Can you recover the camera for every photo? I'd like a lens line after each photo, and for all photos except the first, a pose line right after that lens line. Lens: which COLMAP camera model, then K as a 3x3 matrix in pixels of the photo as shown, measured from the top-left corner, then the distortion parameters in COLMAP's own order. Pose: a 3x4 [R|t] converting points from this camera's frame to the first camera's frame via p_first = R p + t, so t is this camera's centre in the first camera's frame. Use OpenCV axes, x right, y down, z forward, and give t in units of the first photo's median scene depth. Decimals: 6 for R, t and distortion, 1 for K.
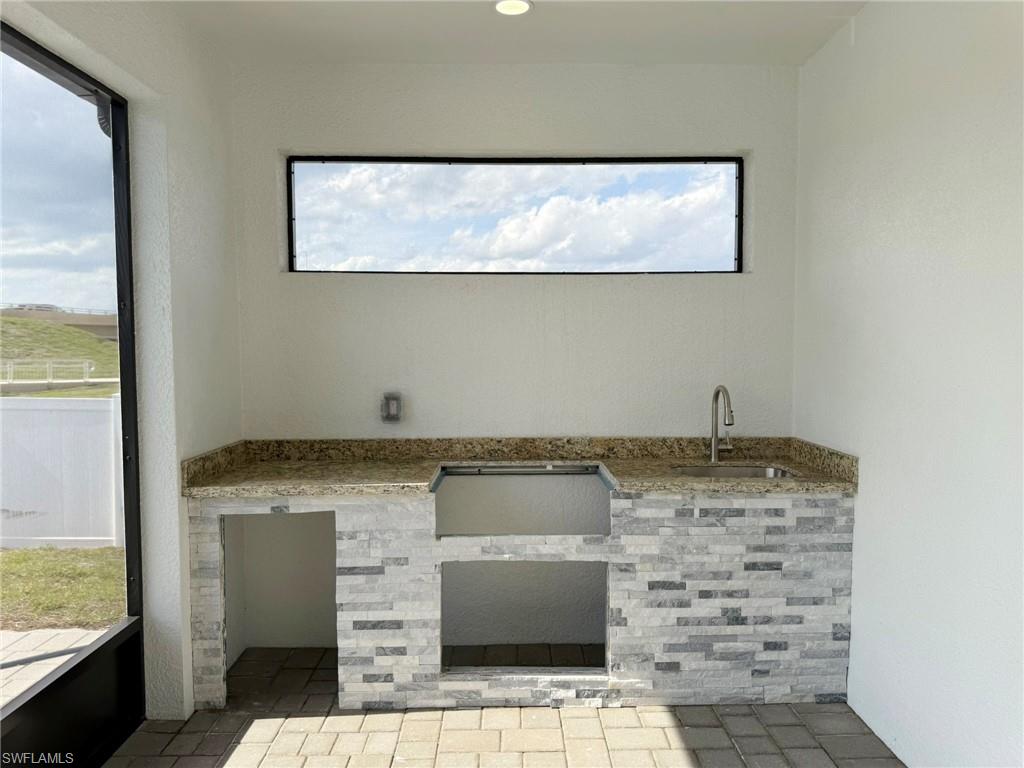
lens RADIAL K [[723.9, 0, 512.0], [0, 723.9, 384.0], [0, 0, 1]] dist [-0.007867, -0.002962]
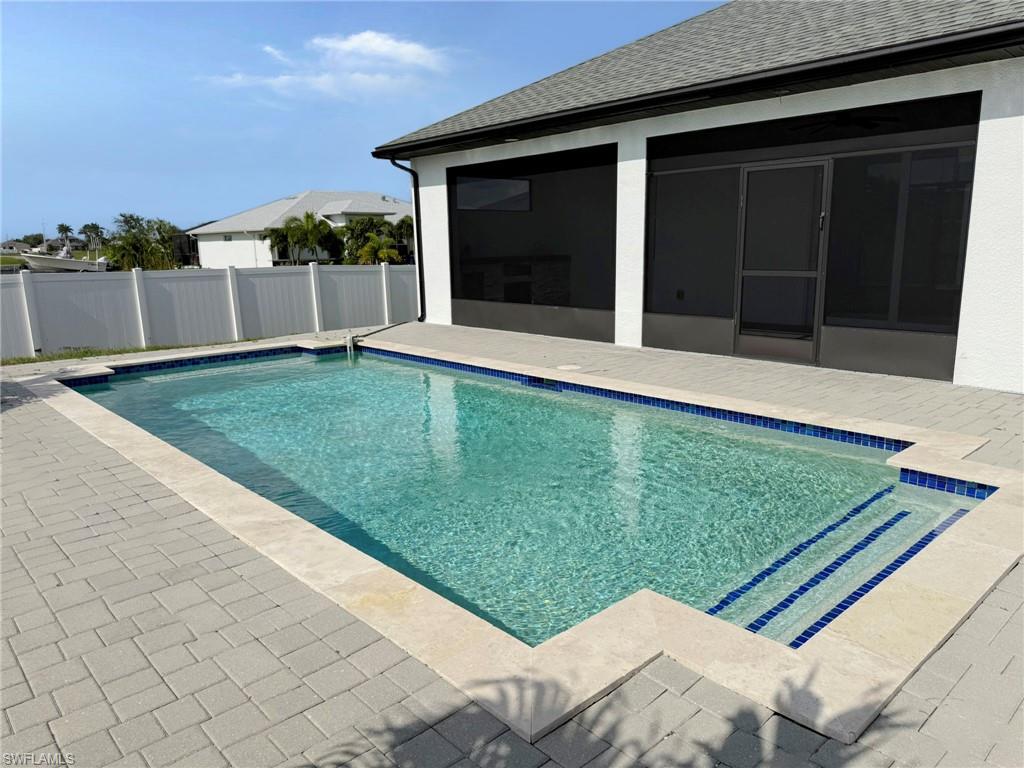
lens RADIAL K [[723.9, 0, 512.0], [0, 723.9, 384.0], [0, 0, 1]] dist [-0.007867, -0.002962]
pose [[0.746679, -0.150019, 0.648047, -2.895659], [0.064733, 0.986000, 0.153668, 0.183310], [-0.662028, -0.072791, 0.745936, -2.238410]]
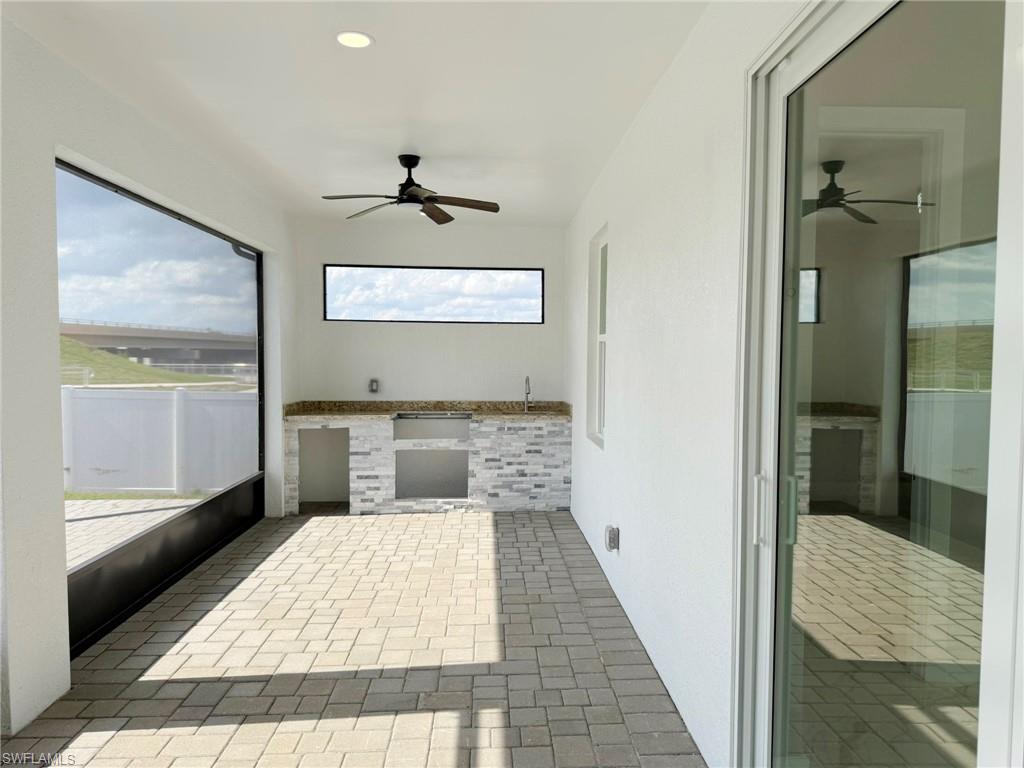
lens RADIAL K [[712.4, 0, 540.3], [0, 712.4, 390.1], [0, 0, 1]] dist [0.003760, -0.000730]
pose [[0.997373, 0.007234, 0.072071, 0.198229], [-0.006567, 0.999933, -0.009493, 0.073363], [-0.072135, 0.008995, 0.997354, -1.309859]]
